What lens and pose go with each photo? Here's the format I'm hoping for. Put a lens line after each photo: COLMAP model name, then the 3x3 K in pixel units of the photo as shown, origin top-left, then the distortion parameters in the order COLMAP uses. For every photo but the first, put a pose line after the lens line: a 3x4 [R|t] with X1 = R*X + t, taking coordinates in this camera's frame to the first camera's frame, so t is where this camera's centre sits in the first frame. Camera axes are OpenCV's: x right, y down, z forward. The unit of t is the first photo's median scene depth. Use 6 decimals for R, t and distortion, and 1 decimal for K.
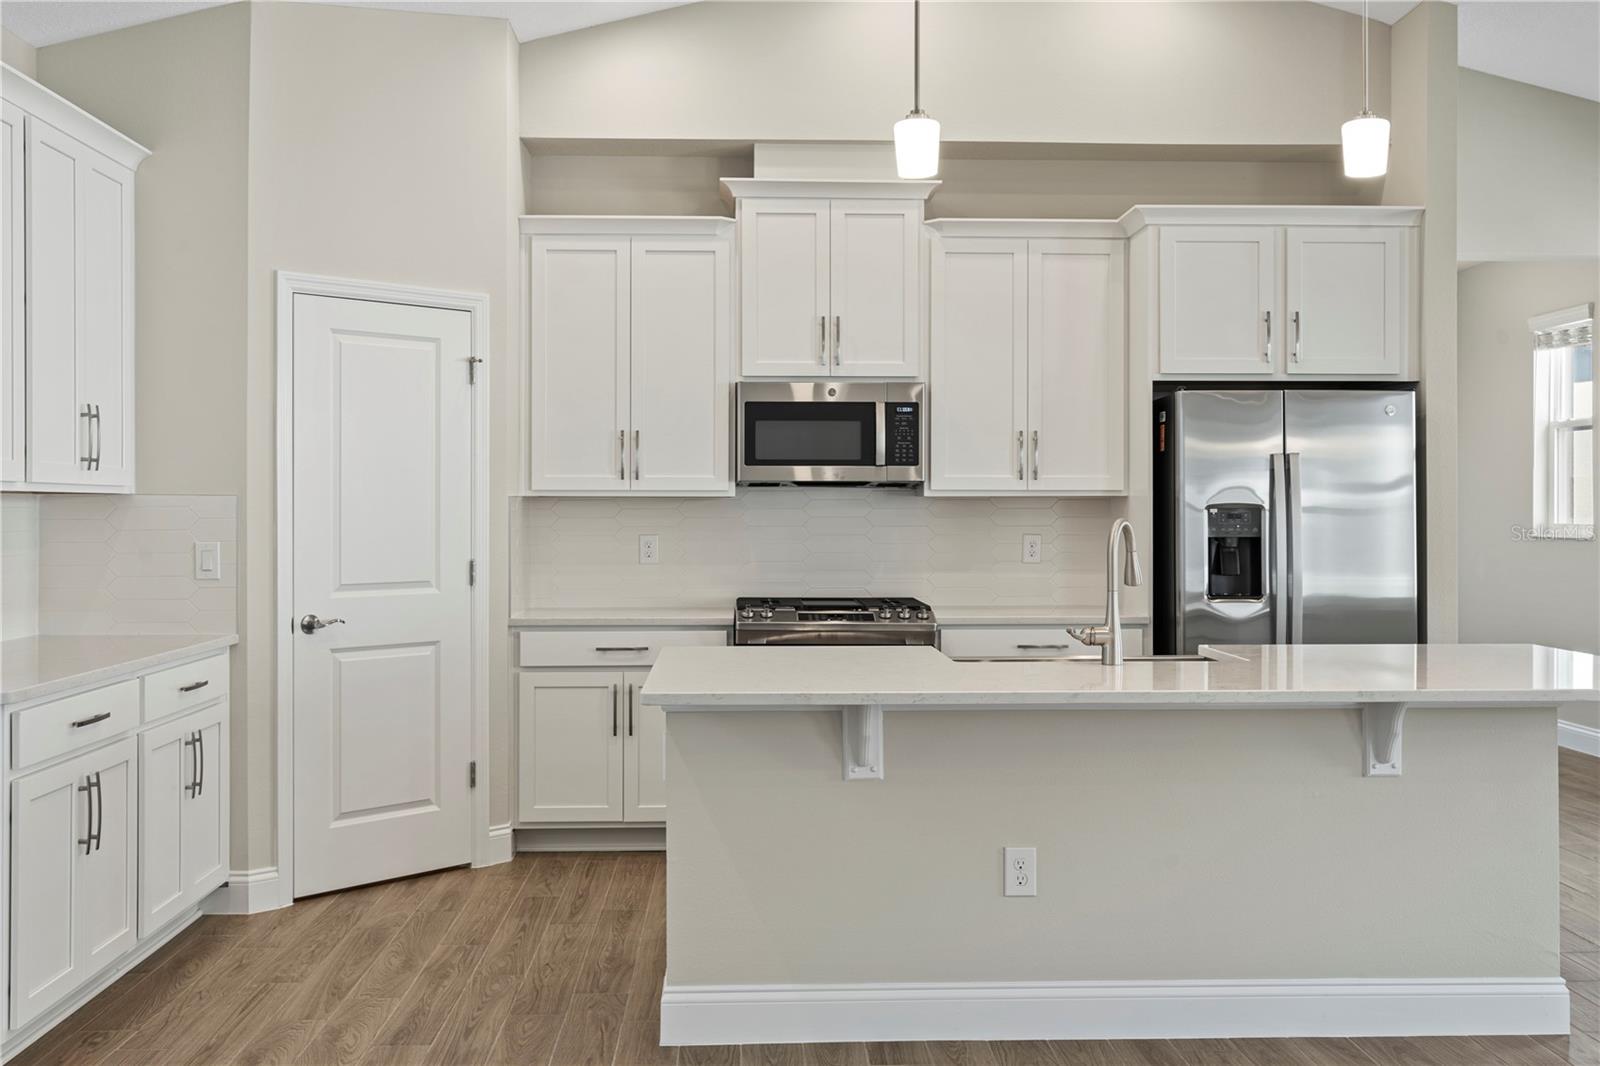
lens RADIAL K [[1578.3, 0, 803.6], [0, 1578.3, 510.5], [0, 0, 1]] dist [0.041782, -0.007618]
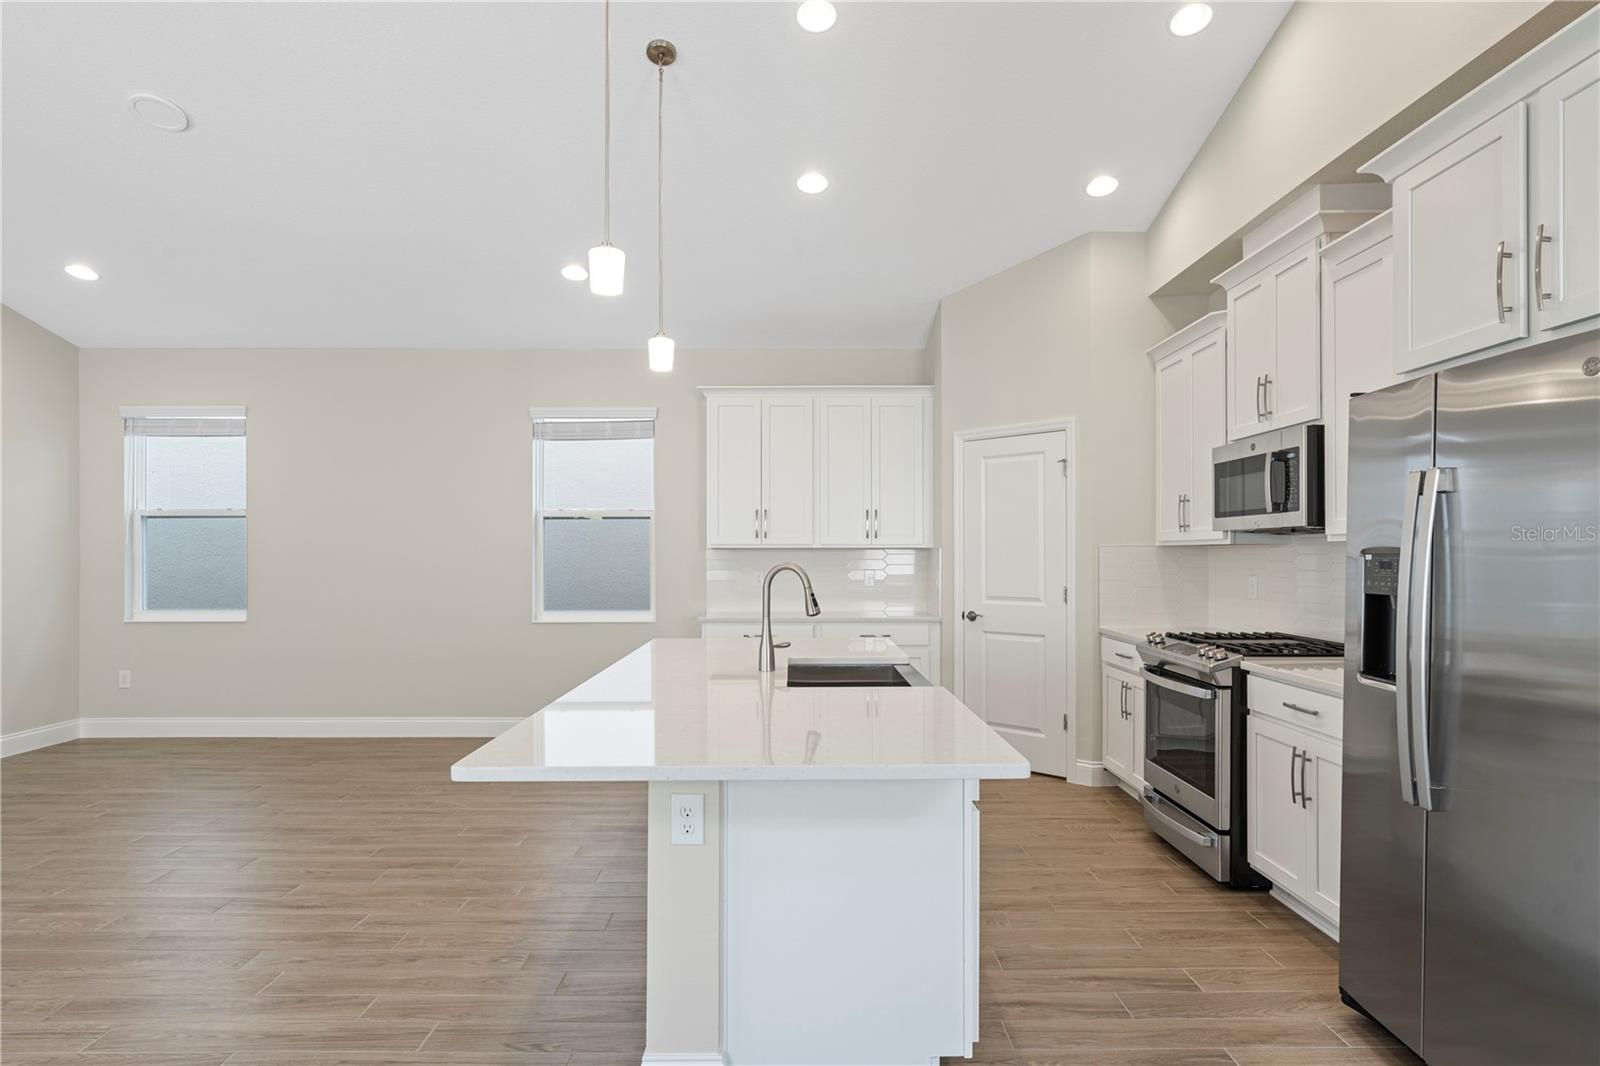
lens RADIAL K [[887.9, 0, 794.4], [0, 887.9, 555.9], [0, 0, 1]] dist [-0.004552, 0.000389]
pose [[-0.045505, 0.001746, -0.998963, 0.676626], [0.000224, 0.999998, 0.001738, -0.001188], [0.998964, -0.000145, -0.045505, 0.755343]]
